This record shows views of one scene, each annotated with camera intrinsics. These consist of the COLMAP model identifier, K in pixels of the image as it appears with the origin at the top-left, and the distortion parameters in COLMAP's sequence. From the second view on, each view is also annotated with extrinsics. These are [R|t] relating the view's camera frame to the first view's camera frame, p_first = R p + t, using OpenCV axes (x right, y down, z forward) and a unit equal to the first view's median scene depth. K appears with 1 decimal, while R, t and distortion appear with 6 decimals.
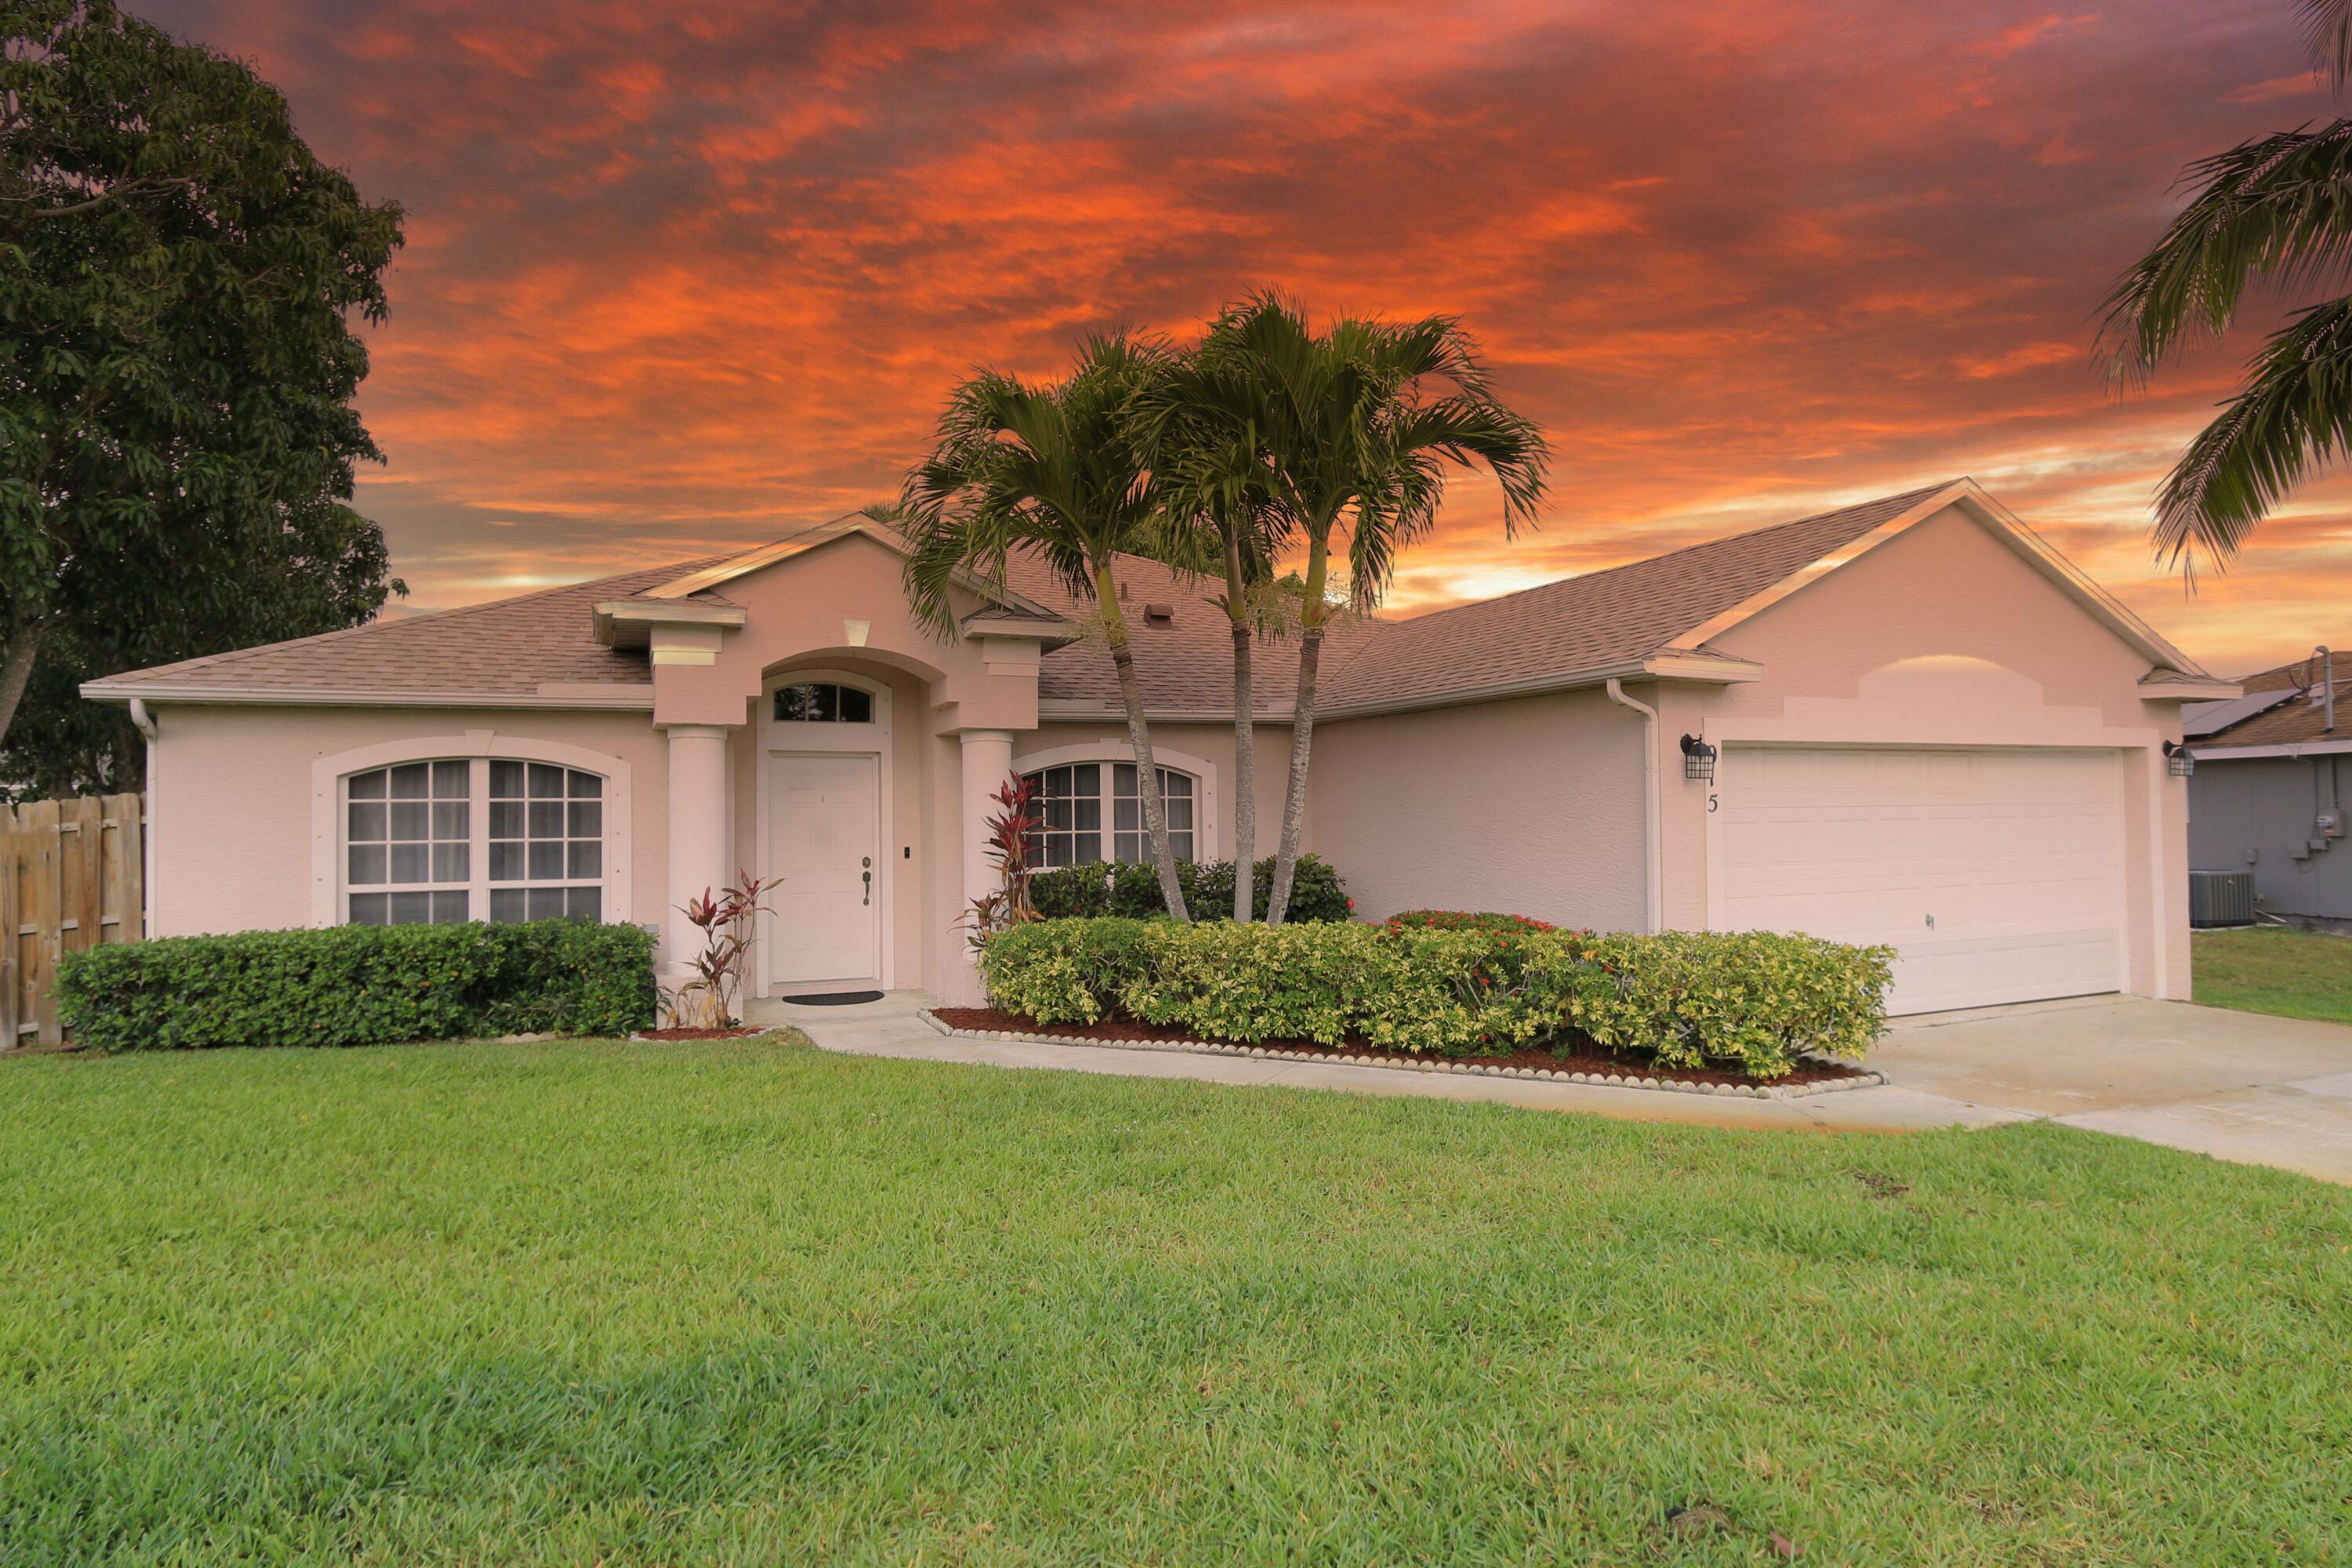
lens RADIAL K [[1341.6, 0, 1172.5], [0, 1341.6, 772.2], [0, 0, 1]] dist [-0.004279, -0.000417]
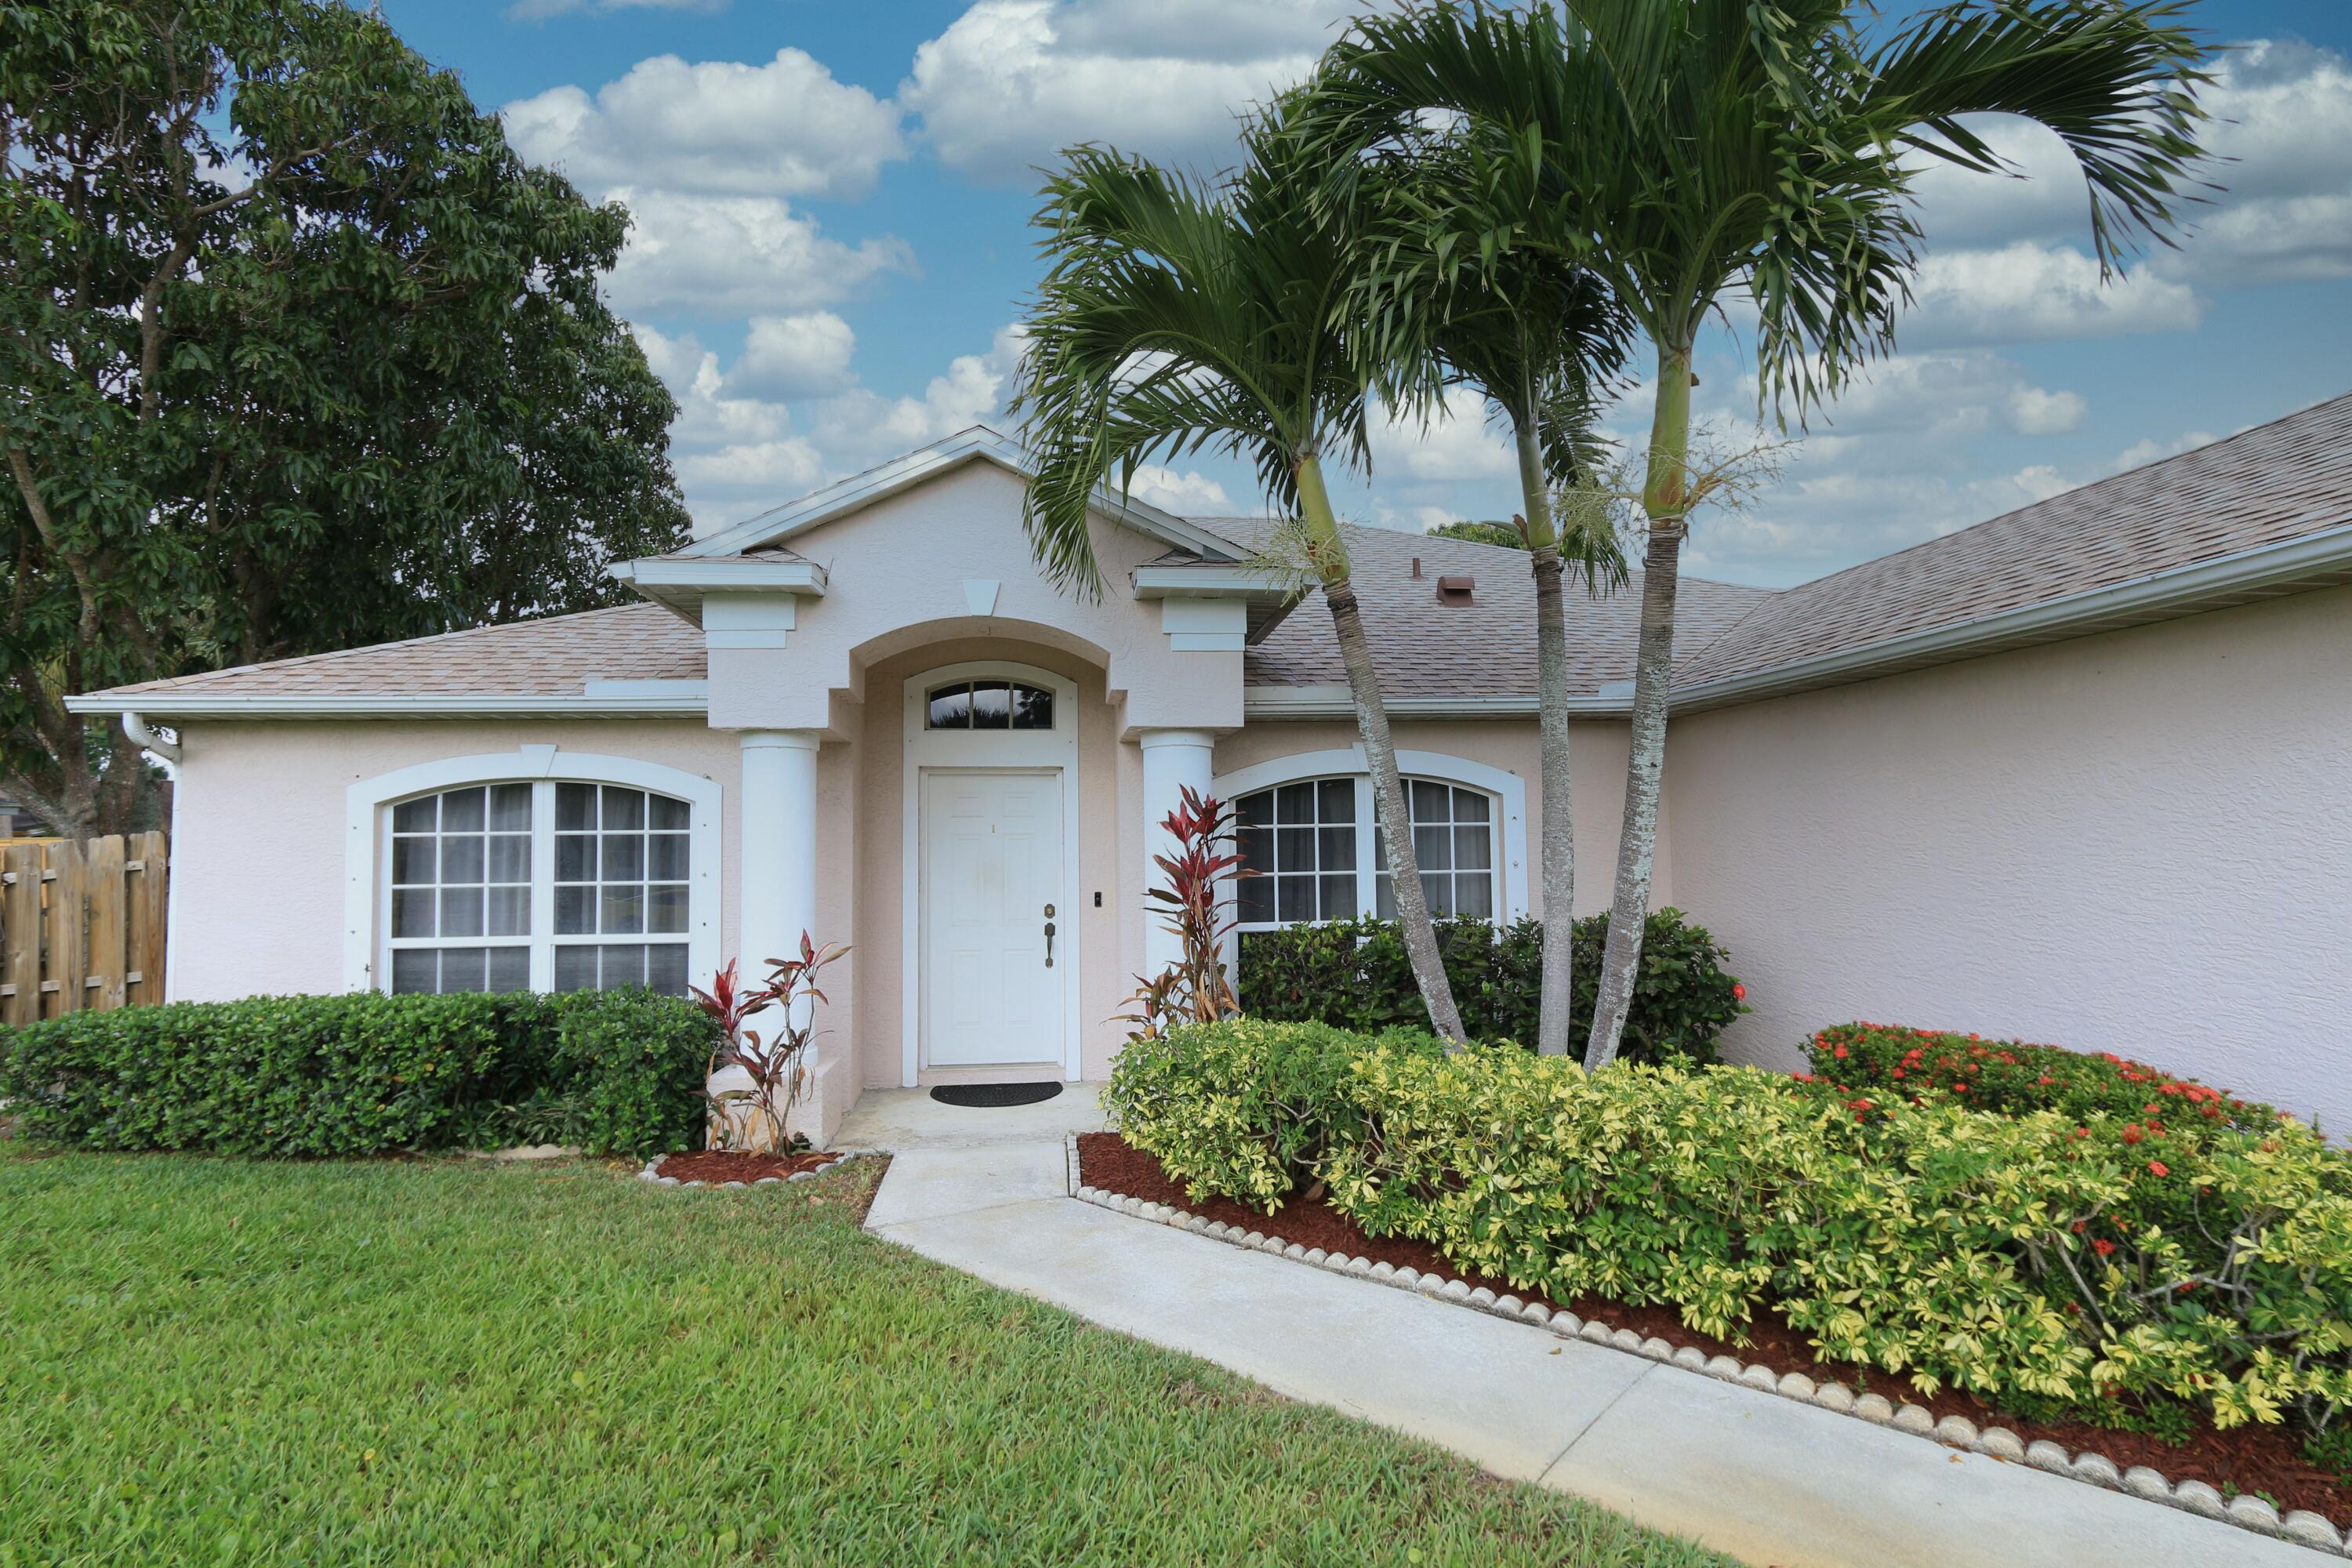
lens RADIAL K [[1157.9, 0, 1190.2], [0, 1157.9, 784.4], [0, 0, 1]] dist [-0.026368, 0.008284]
pose [[0.958105, -0.015860, -0.285979, 0.052203], [0.011716, 0.999800, -0.016196, 0.008263], [0.286179, 0.012167, 0.958099, 0.505378]]
